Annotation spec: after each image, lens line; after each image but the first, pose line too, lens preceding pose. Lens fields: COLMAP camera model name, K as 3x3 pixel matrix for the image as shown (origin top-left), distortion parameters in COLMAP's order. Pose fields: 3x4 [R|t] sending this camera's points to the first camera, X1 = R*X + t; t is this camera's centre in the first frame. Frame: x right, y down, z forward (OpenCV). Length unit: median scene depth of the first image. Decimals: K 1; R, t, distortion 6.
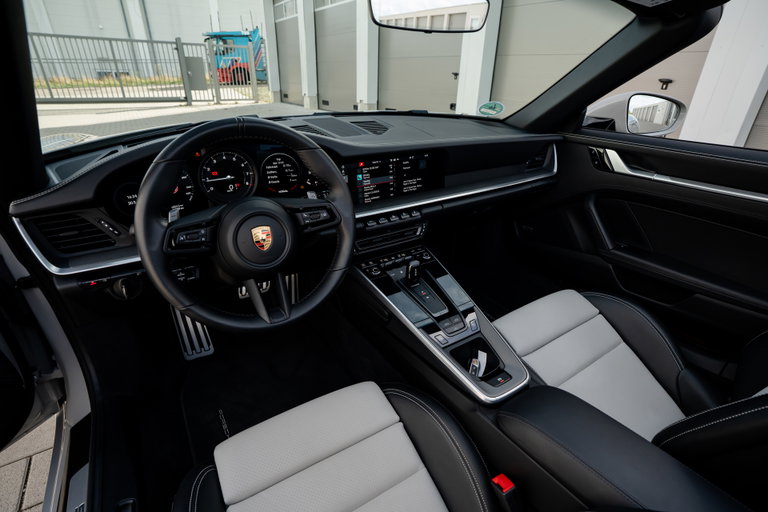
lens RADIAL K [[384.3, 0, 387.8], [0, 384.3, 274.0], [0, 0, 1]] dist [-0.045853, 0.009319]
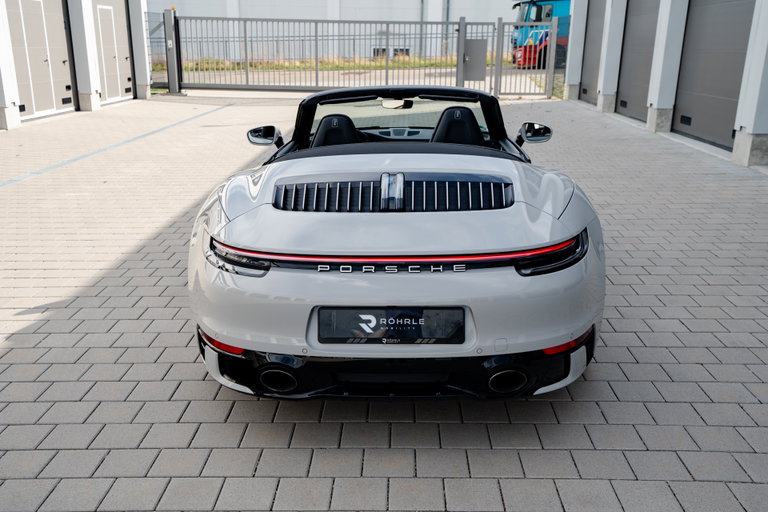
lens RADIAL K [[735.0, 0, 399.8], [0, 735.0, 248.1], [0, 0, 1]] dist [0.079232, 0.000000]
pose [[0.835920, 0.132901, -0.532518, 2.395584], [-0.243939, 0.959106, -0.143559, 0.971943], [0.491662, 0.249906, 0.834156, -2.628566]]
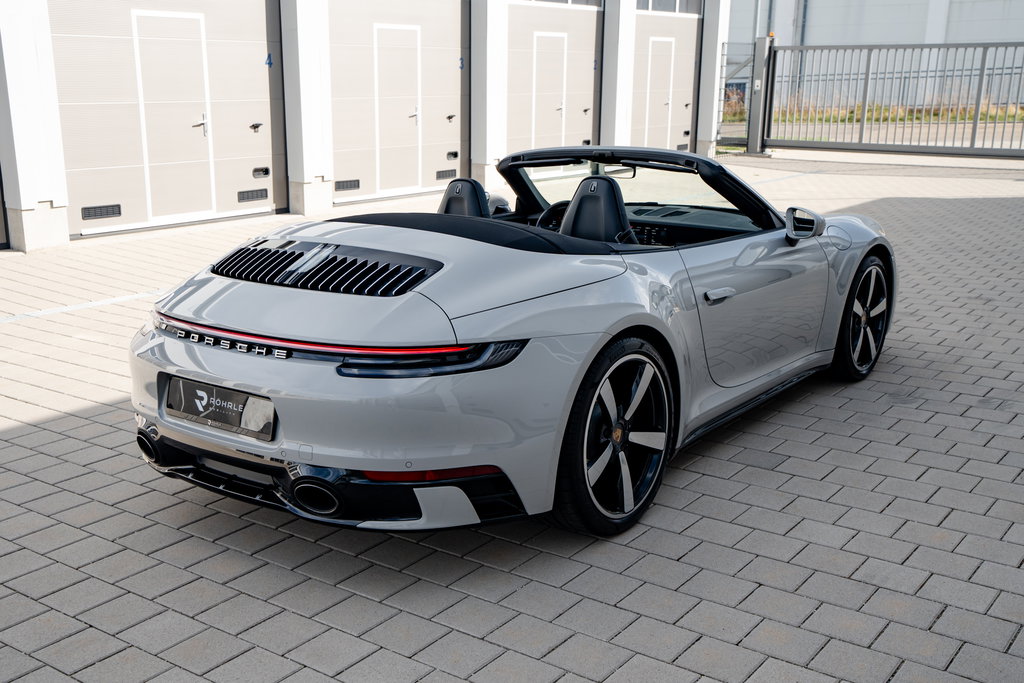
lens RADIAL K [[1098.8, 0, 514.9], [0, 1098.8, 344.6], [0, 0, 1]] dist [0.074398, 0.000000]
pose [[0.361461, 0.203174, -0.909981, 4.169366], [-0.427502, 0.903451, 0.031905, 0.299960], [0.828606, 0.377487, 0.413420, -1.370283]]
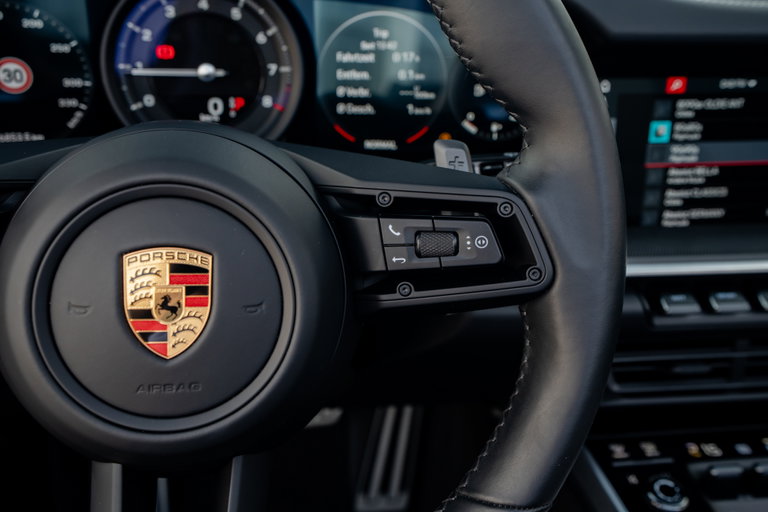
lens RADIAL K [[735.0, 0, 386.1], [0, 735.0, 246.3], [0, 0, 1]] dist [0.079232, 0.000000]
pose [[0.916853, 0.155807, -0.367567, -0.043476], [-0.209355, 0.971591, -0.110367, -0.070392], [0.339929, 0.178142, 0.923425, 0.441118]]
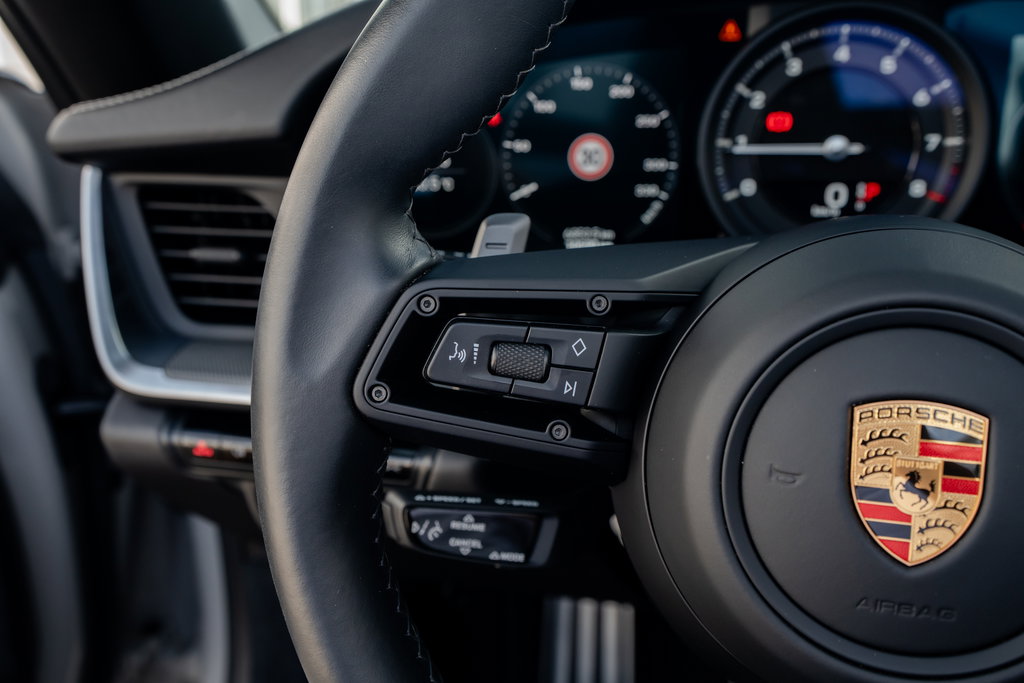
lens RADIAL K [[980.0, 0, 509.3], [0, 980.0, 338.3], [0, 0, 1]] dist [0.079232, 0.000000]
pose [[0.725227, 0.195215, -0.660255, -0.134741], [-0.310855, 0.948497, -0.061006, -0.050052], [0.614341, 0.249487, 0.748559, 0.410868]]
